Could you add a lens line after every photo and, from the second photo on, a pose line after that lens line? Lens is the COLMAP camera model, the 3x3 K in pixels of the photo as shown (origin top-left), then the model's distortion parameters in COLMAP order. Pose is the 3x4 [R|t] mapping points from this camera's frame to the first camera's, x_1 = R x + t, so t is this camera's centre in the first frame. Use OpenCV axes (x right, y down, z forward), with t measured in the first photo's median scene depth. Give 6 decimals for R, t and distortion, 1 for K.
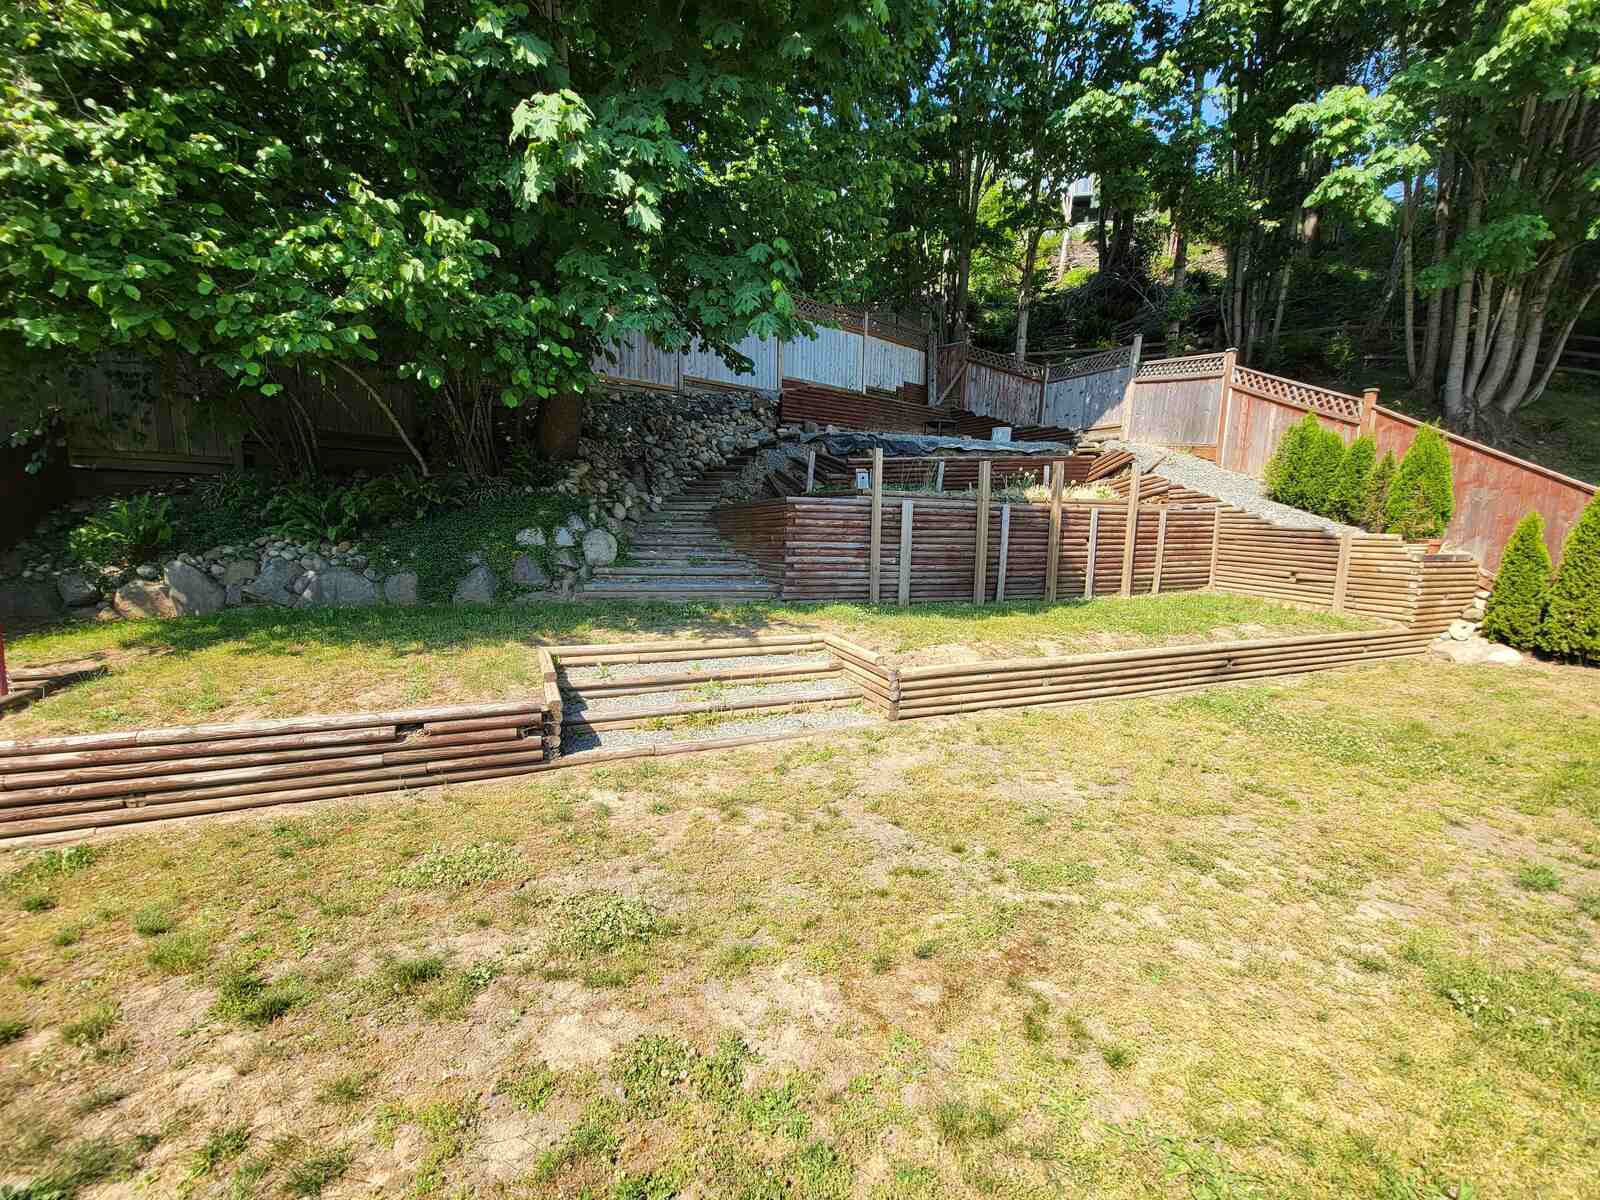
lens RADIAL K [[648.9, 0, 801.0], [0, 648.9, 613.8], [0, 0, 1]] dist [0.001222, -0.002350]
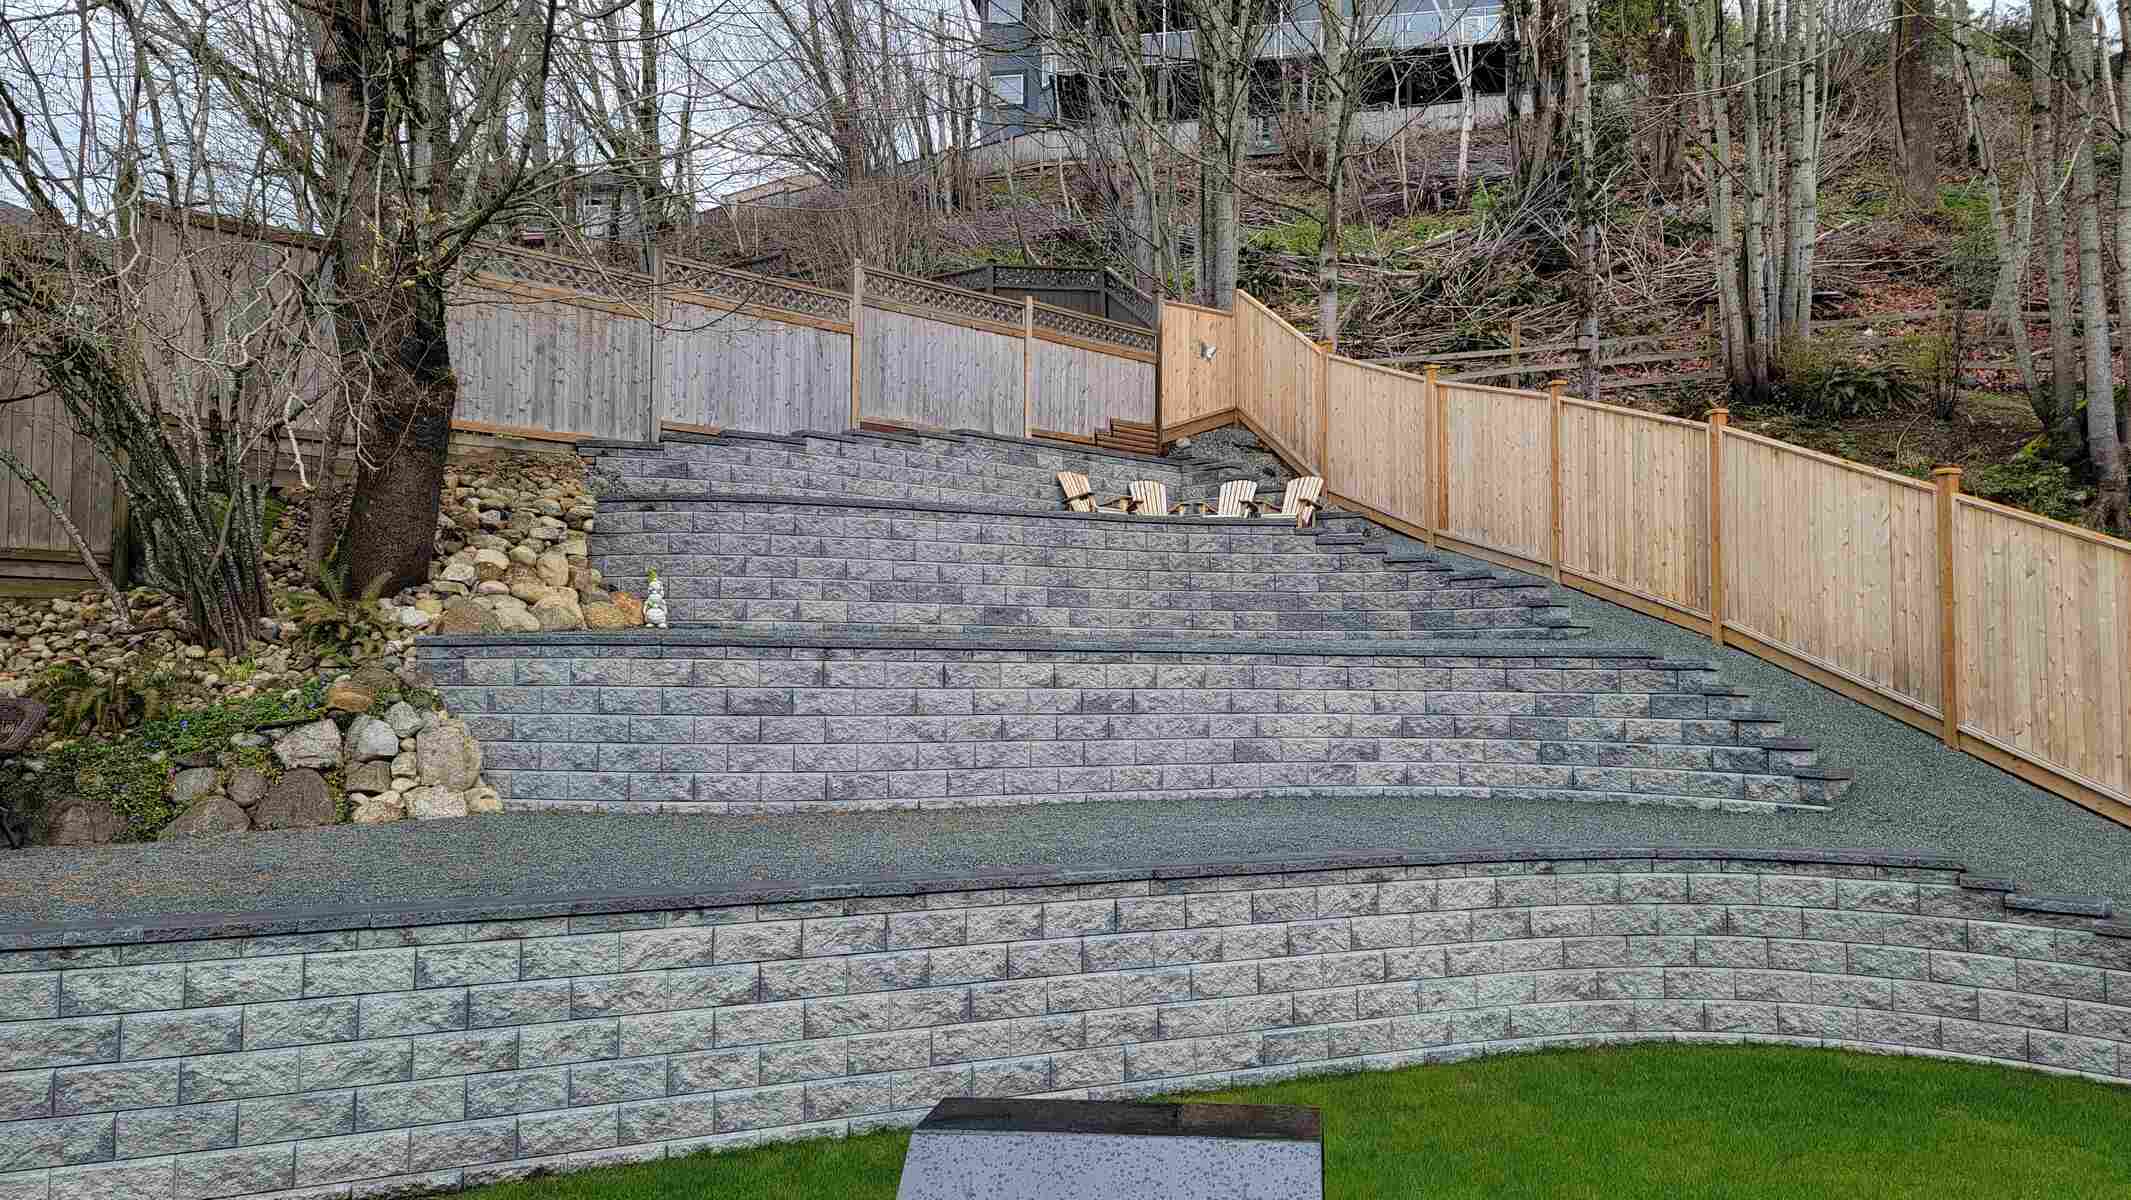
lens RADIAL K [[1473.4, 0, 1087.6], [0, 1473.4, 596.8], [0, 0, 1]] dist [0.083246, -0.070211]
pose [[0.998879, -0.007542, 0.046734, 0.110141], [0.016103, 0.982490, -0.185617, 0.004452], [-0.044516, 0.186161, 0.981510, -0.181790]]
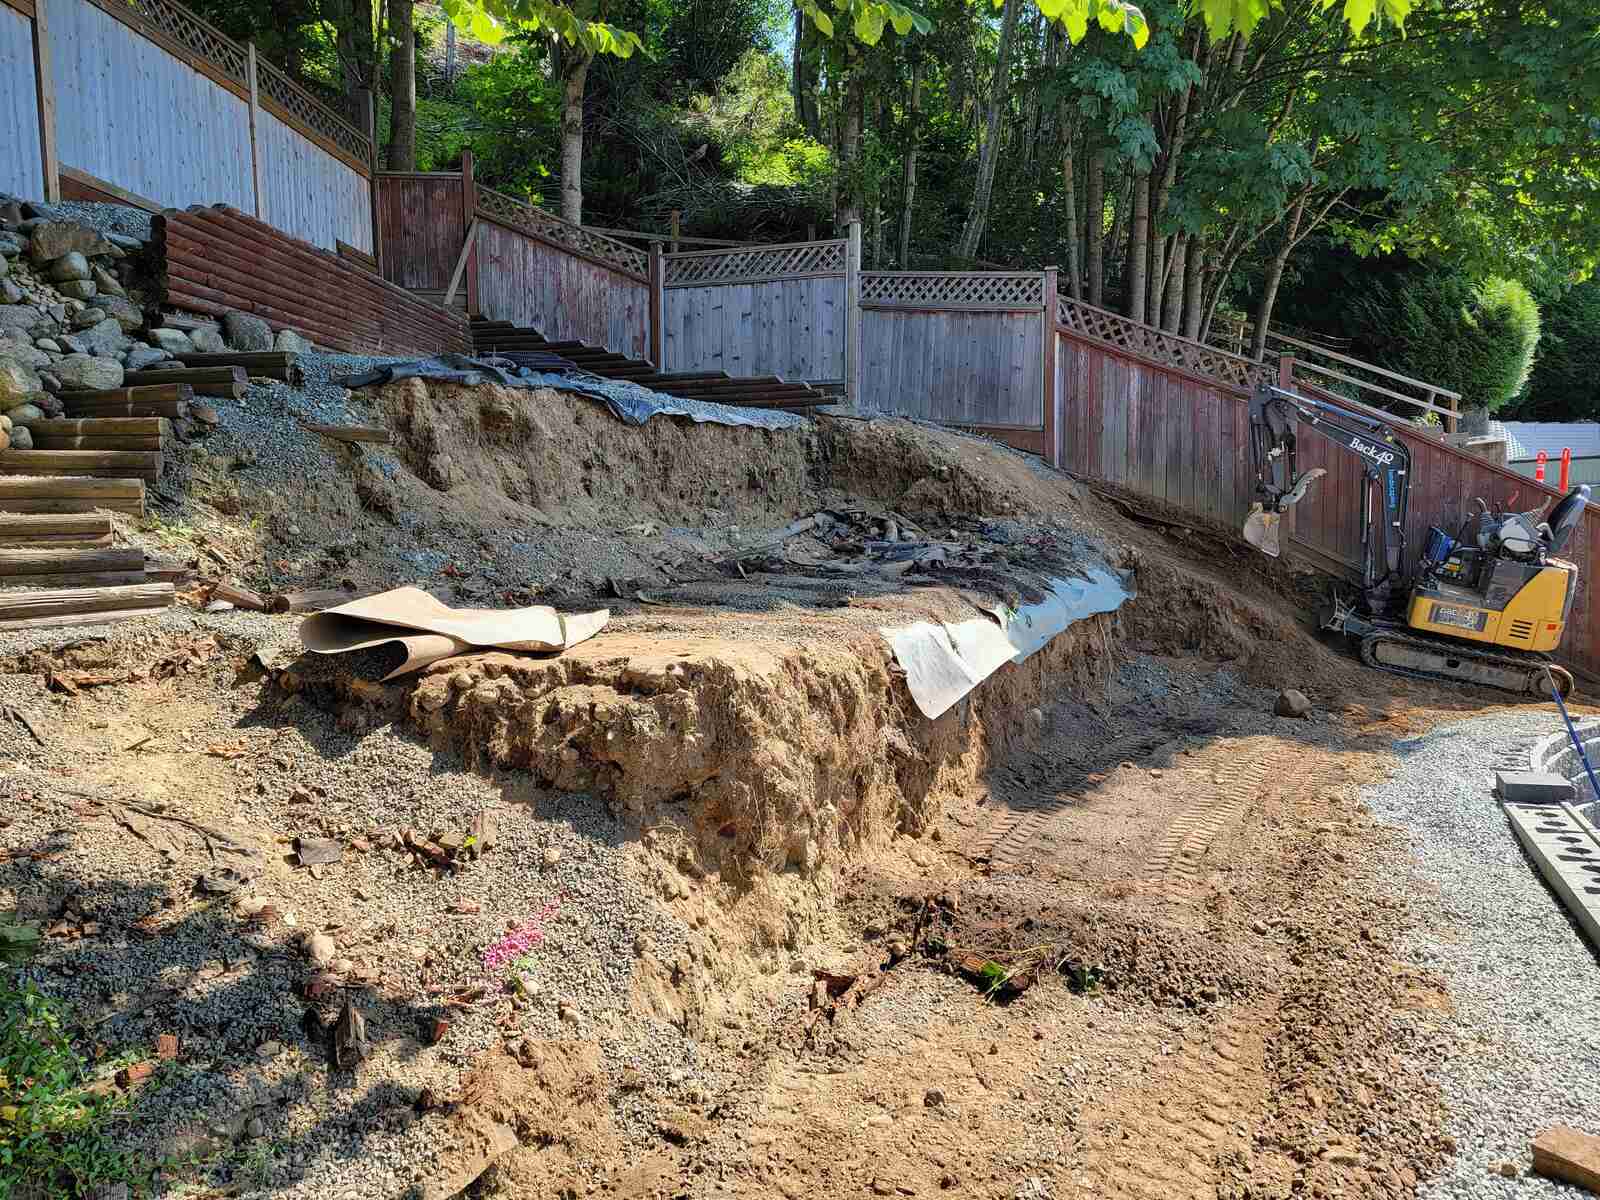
lens RADIAL K [[1098.7, 0, 800.8], [0, 1098.7, 603.7], [0, 0, 1]] dist [0.081467, -0.063923]
pose [[0.701339, -0.085238, 0.707713, -0.205557], [0.133372, 0.990983, -0.012815, -0.105654], [-0.700239, 0.103377, 0.706384, 0.412622]]
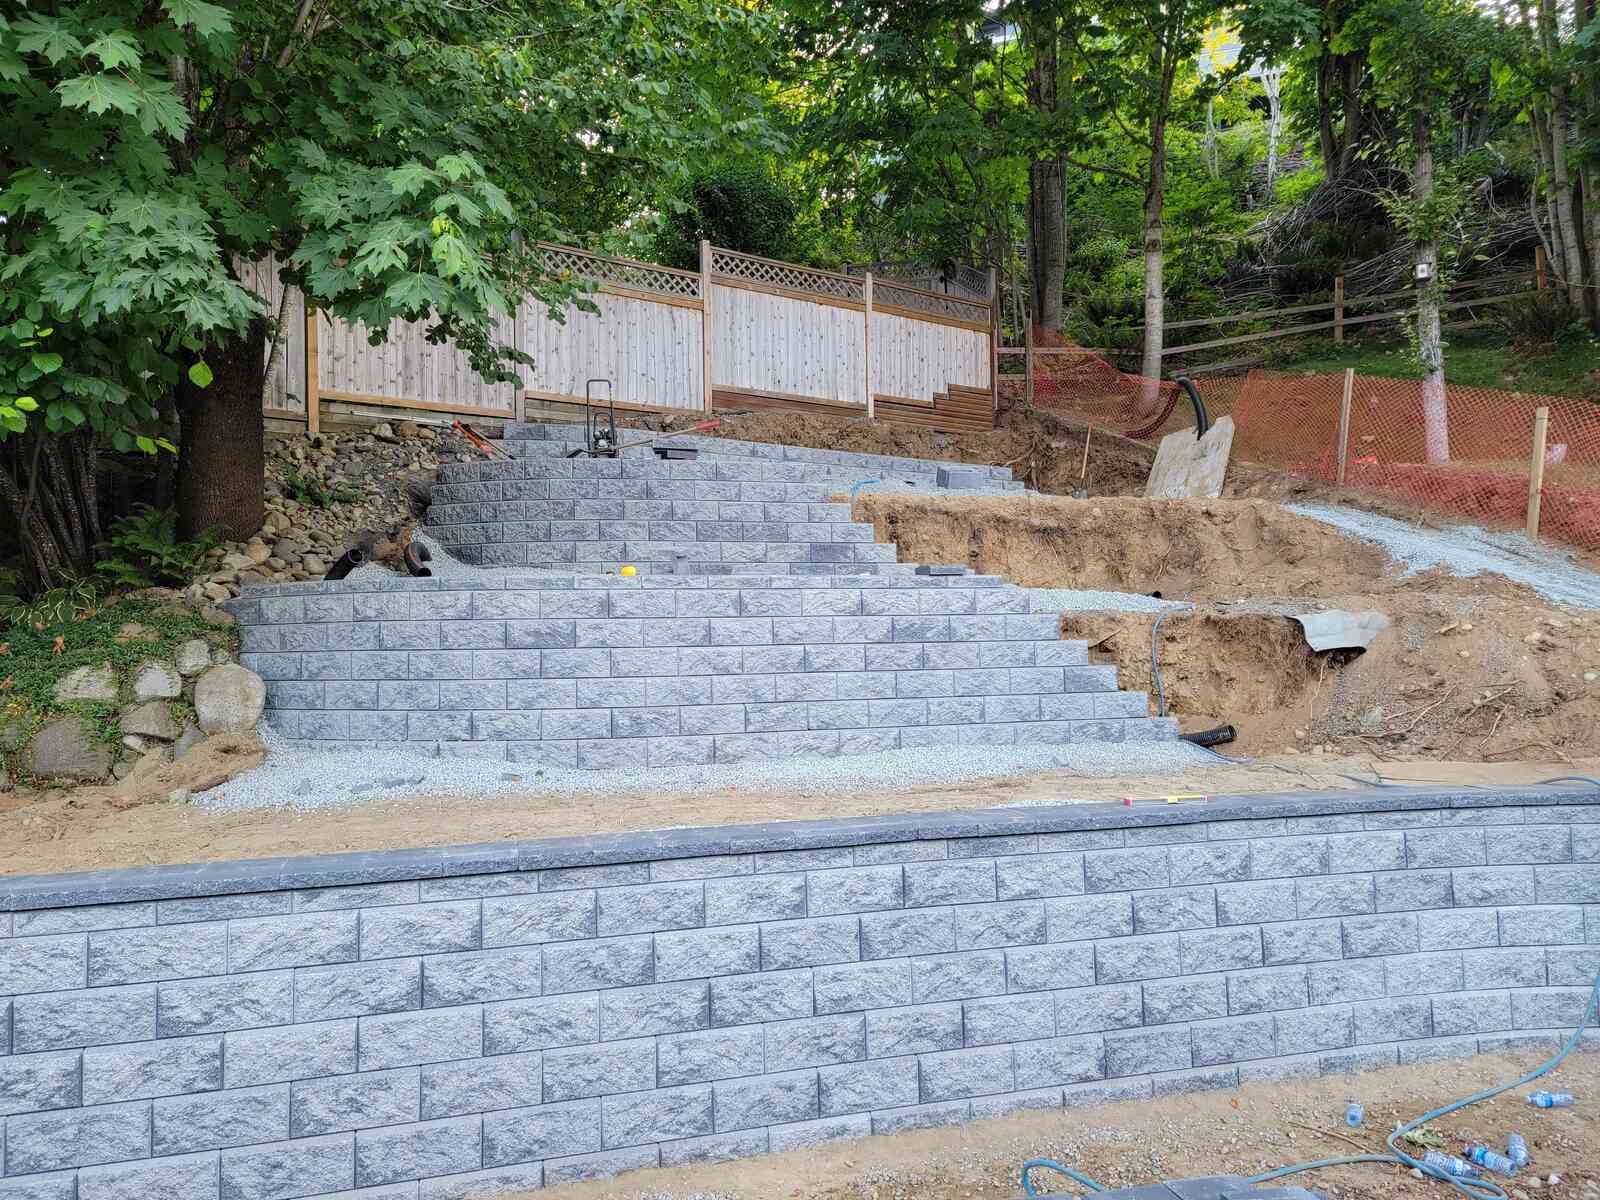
lens RADIAL K [[1098.7, 0, 800.8], [0, 1098.7, 603.7], [0, 0, 1]] dist [0.081467, -0.063923]
pose [[0.994461, -0.035390, -0.098973, 0.156243], [0.018625, 0.986042, -0.165449, -0.011328], [0.103447, 0.162689, 0.981239, 0.082270]]
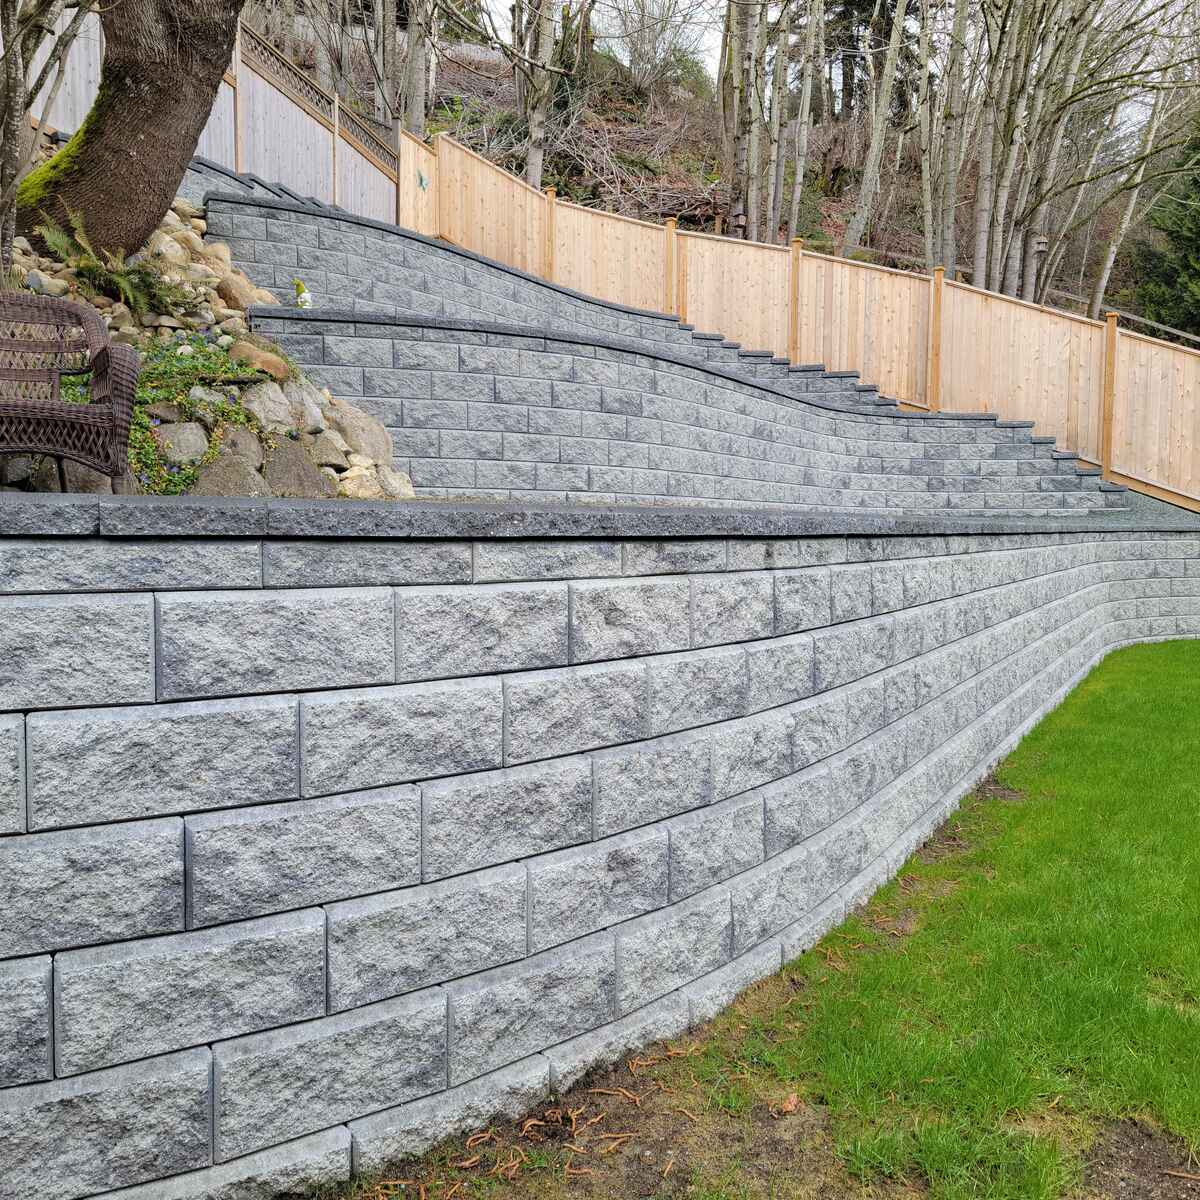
lens RADIAL K [[1100.9, 0, 600.0], [0, 1100.9, 600.0], [0, 0, 1]] dist [0.058482, -0.010272]
pose [[0.779810, -0.052968, 0.623772, -0.436847], [0.089167, 0.995653, -0.026927, 0.038406], [-0.619633, 0.076618, 0.781143, 0.137785]]
